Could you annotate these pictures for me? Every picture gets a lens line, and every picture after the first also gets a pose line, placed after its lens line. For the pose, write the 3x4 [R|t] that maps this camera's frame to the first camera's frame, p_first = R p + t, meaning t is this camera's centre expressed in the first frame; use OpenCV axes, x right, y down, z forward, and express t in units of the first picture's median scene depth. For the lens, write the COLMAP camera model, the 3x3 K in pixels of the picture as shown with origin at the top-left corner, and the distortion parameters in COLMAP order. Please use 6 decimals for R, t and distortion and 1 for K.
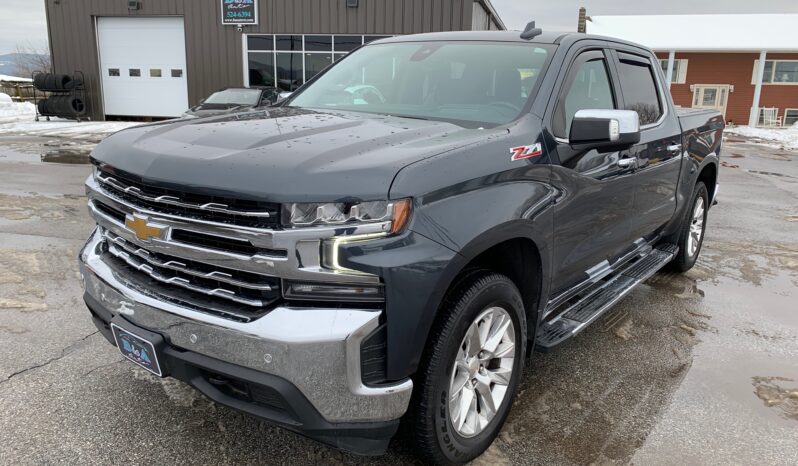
lens RADIAL K [[660.5, 0, 367.5], [0, 660.5, 233.2], [0, 0, 1]] dist [0.030131, -0.001129]
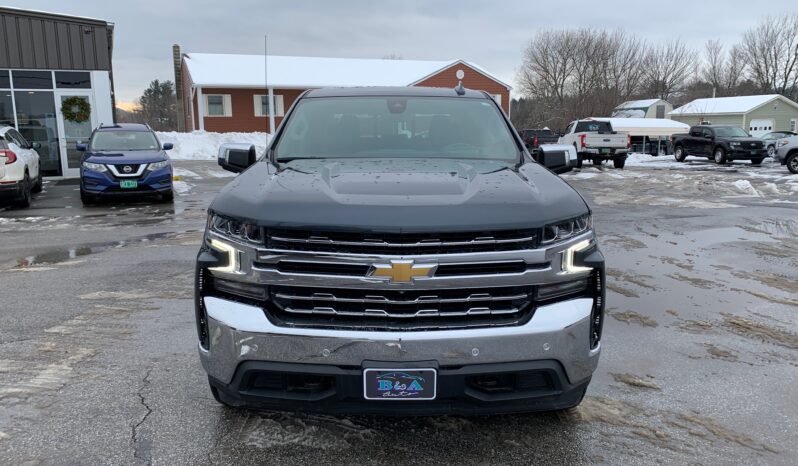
lens RADIAL K [[660.5, 0, 367.5], [0, 660.5, 233.2], [0, 0, 1]] dist [0.030131, -0.001129]
pose [[0.733179, -0.137602, 0.665968, -1.074269], [0.162848, 0.986347, 0.024515, -0.104877], [-0.660249, 0.090478, 0.745577, 0.201605]]
